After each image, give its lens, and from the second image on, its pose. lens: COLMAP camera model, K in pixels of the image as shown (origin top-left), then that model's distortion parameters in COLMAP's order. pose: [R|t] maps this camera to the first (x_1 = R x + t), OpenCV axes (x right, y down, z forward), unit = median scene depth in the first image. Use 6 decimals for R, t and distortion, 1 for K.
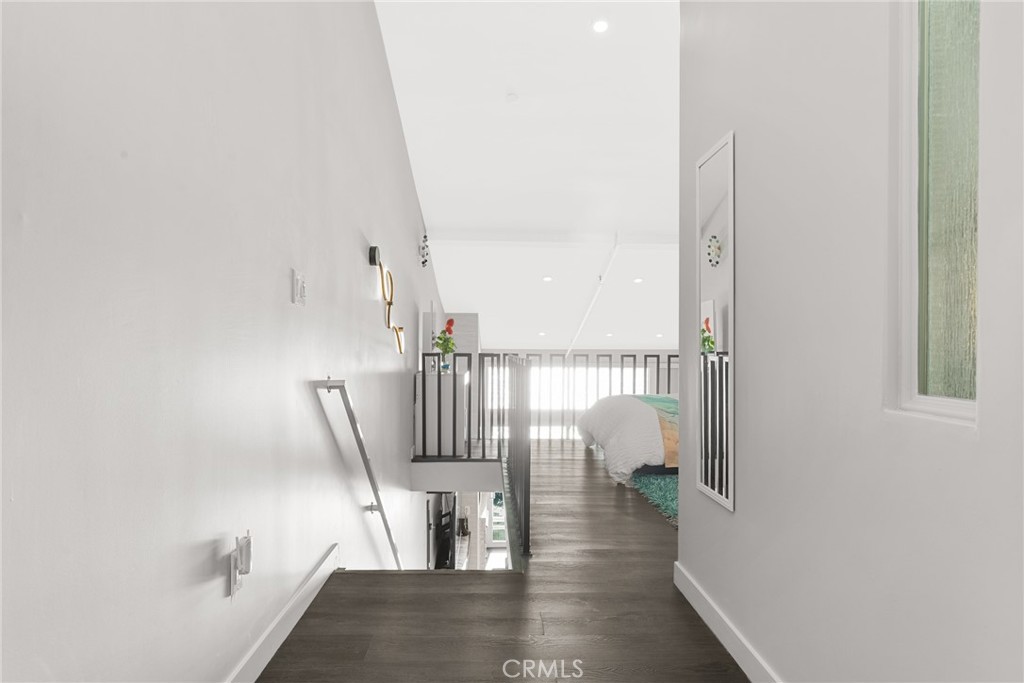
lens RADIAL K [[618.4, 0, 512.0], [0, 618.4, 342.2], [0, 0, 1]] dist [-0.000282, -0.000031]
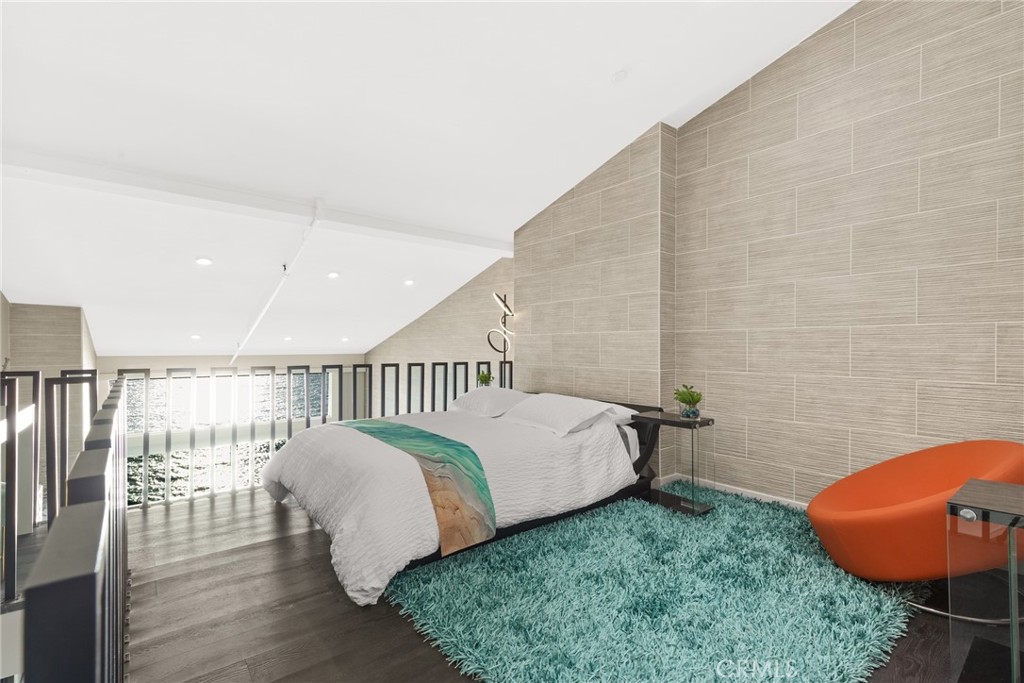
lens RADIAL K [[459.8, 0, 519.1], [0, 459.8, 345.4], [0, 0, 1]] dist [0.000432, 0.000204]
pose [[0.788811, -0.009681, 0.614560, 0.025091], [0.006246, 0.999951, 0.007736, -0.010084], [-0.614605, -0.002264, 0.788832, 0.528009]]
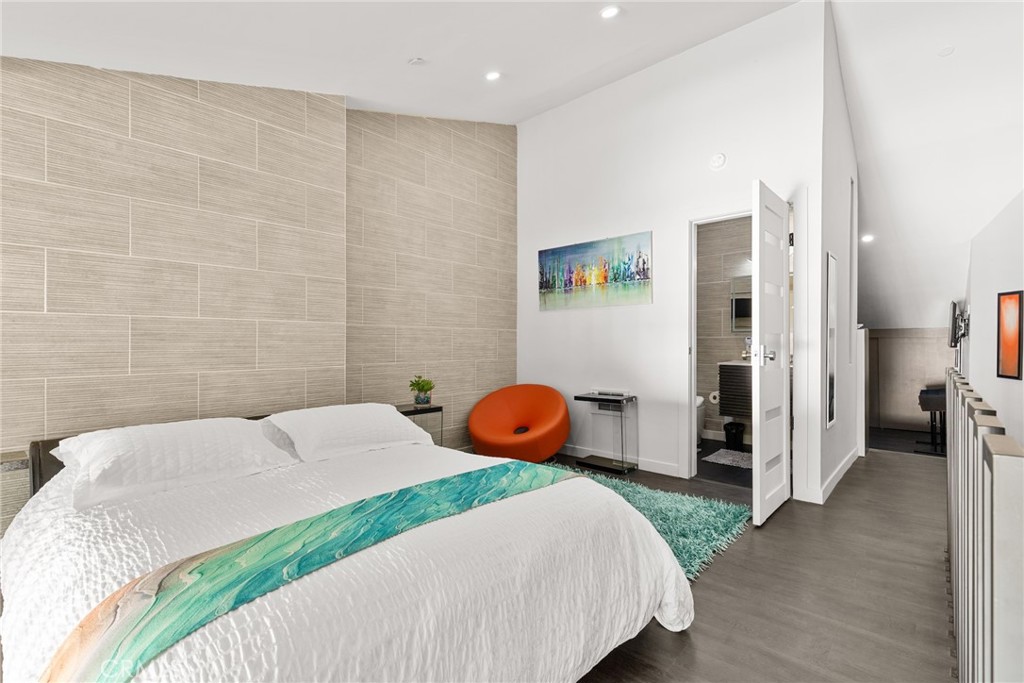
lens RADIAL K [[459.8, 0, 511.4], [0, 459.8, 343.6], [0, 0, 1]] dist [0.000432, 0.000204]
pose [[-0.715718, -0.008769, 0.698335, 0.018886], [-0.008571, 0.999956, 0.003772, -0.007134], [-0.698337, -0.003286, -0.715762, 0.770755]]
